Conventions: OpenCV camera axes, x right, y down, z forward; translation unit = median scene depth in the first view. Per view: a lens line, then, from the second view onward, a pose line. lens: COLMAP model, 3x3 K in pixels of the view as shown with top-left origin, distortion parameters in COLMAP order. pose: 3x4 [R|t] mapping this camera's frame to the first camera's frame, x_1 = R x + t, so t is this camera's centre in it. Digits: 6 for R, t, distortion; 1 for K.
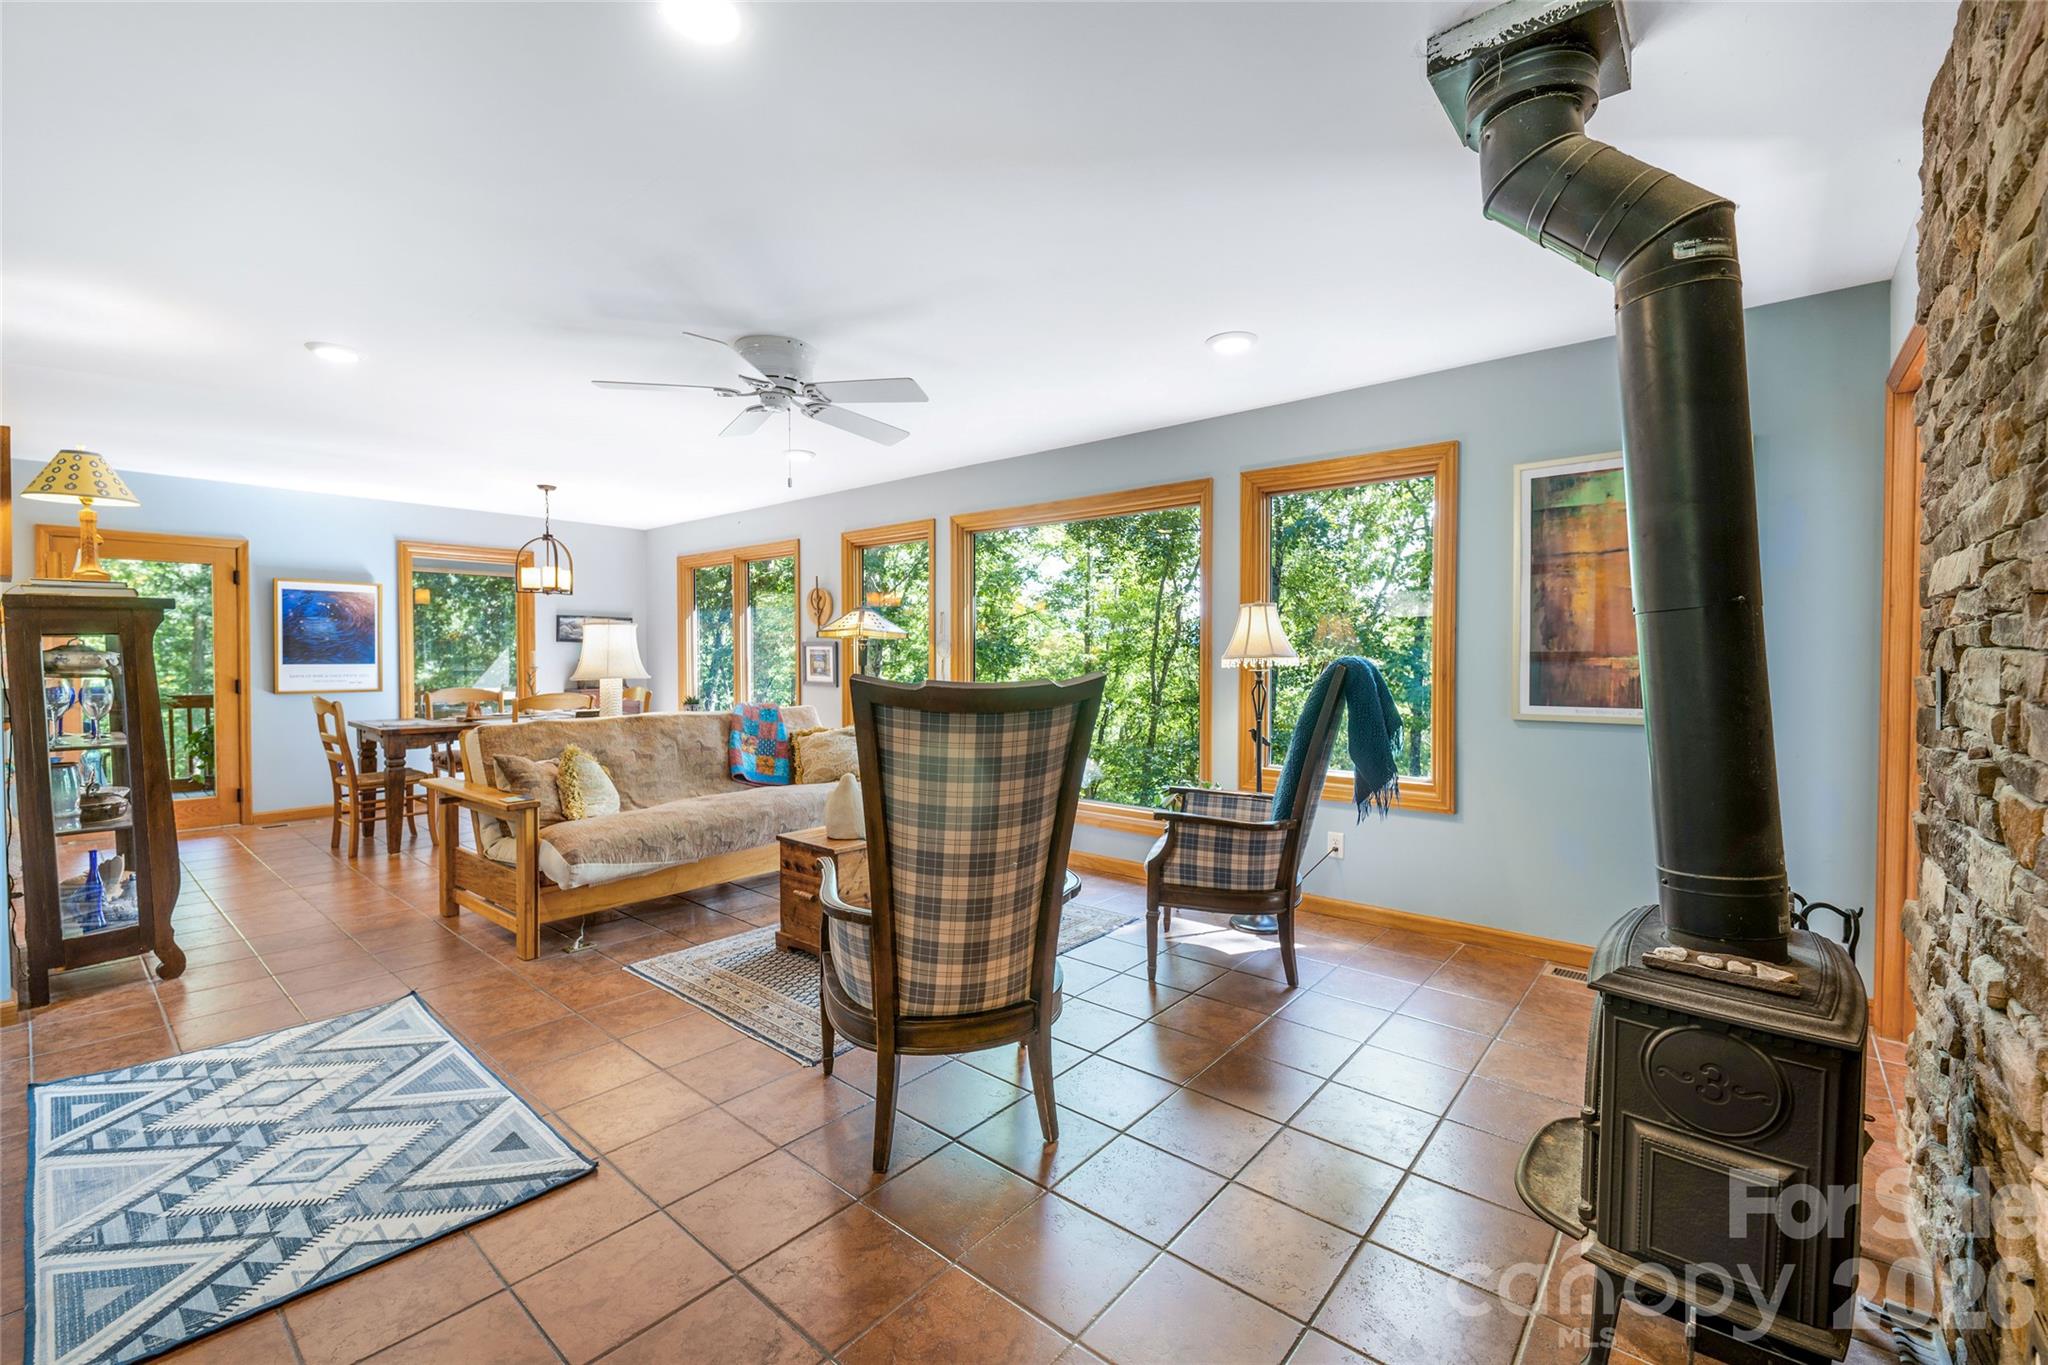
lens RADIAL K [[839.2, 0, 1026.7], [0, 839.2, 677.9], [0, 0, 1]] dist [0.000764, -0.000020]
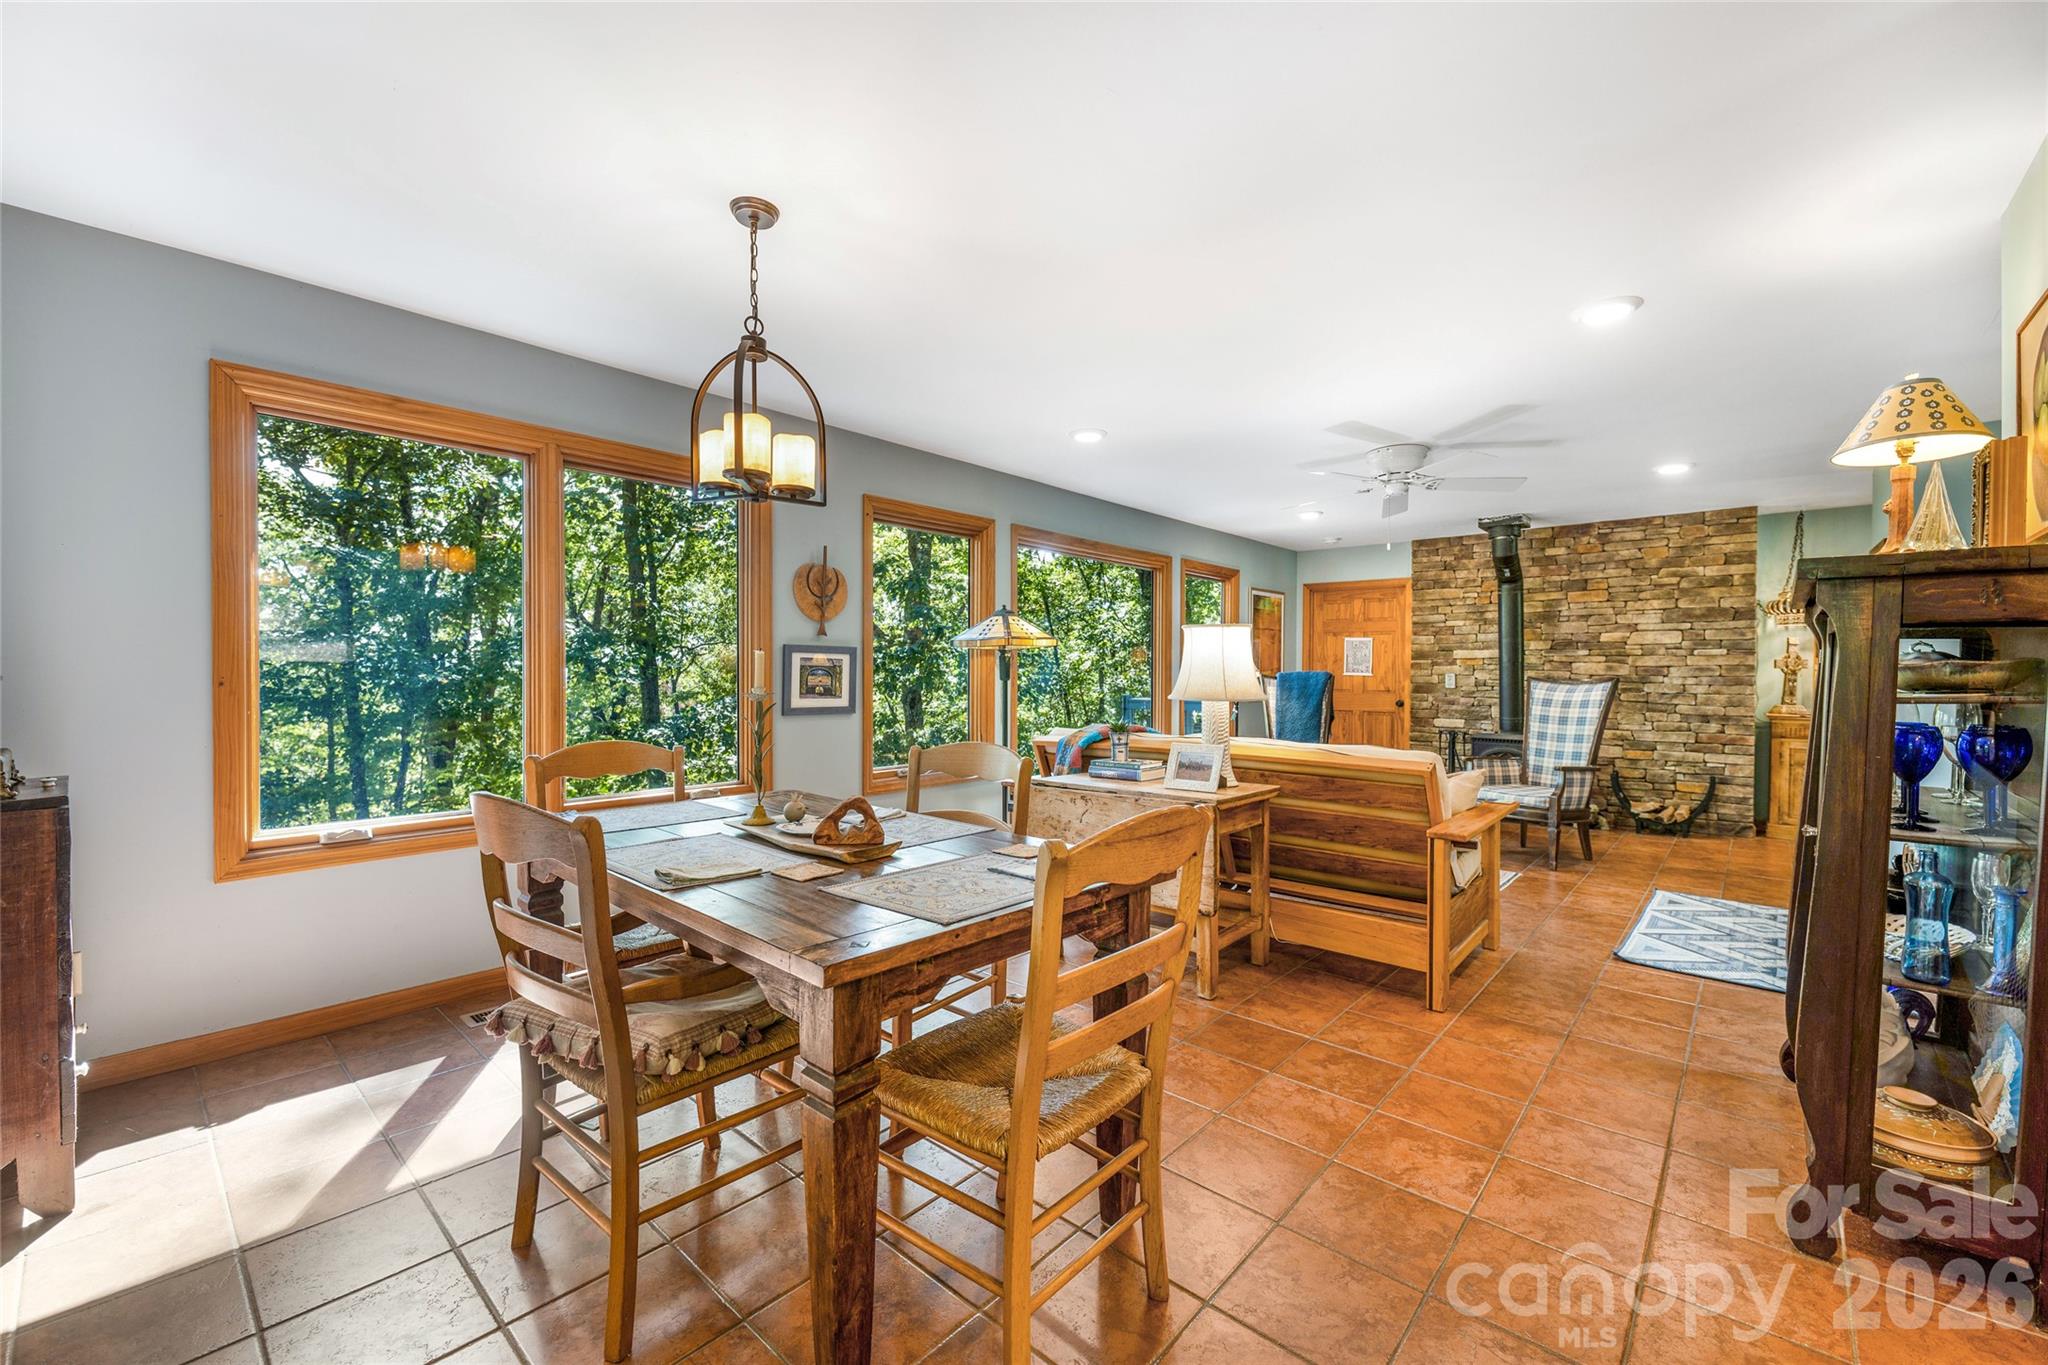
lens RADIAL K [[839.2, 0, 1025.2], [0, 839.2, 678.2], [0, 0, 1]] dist [0.000764, -0.000020]
pose [[0.033241, -0.021523, 0.999216, -2.083059], [0.031866, 0.999283, 0.020464, -0.060434], [-0.998939, 0.031161, 0.033903, 1.925136]]
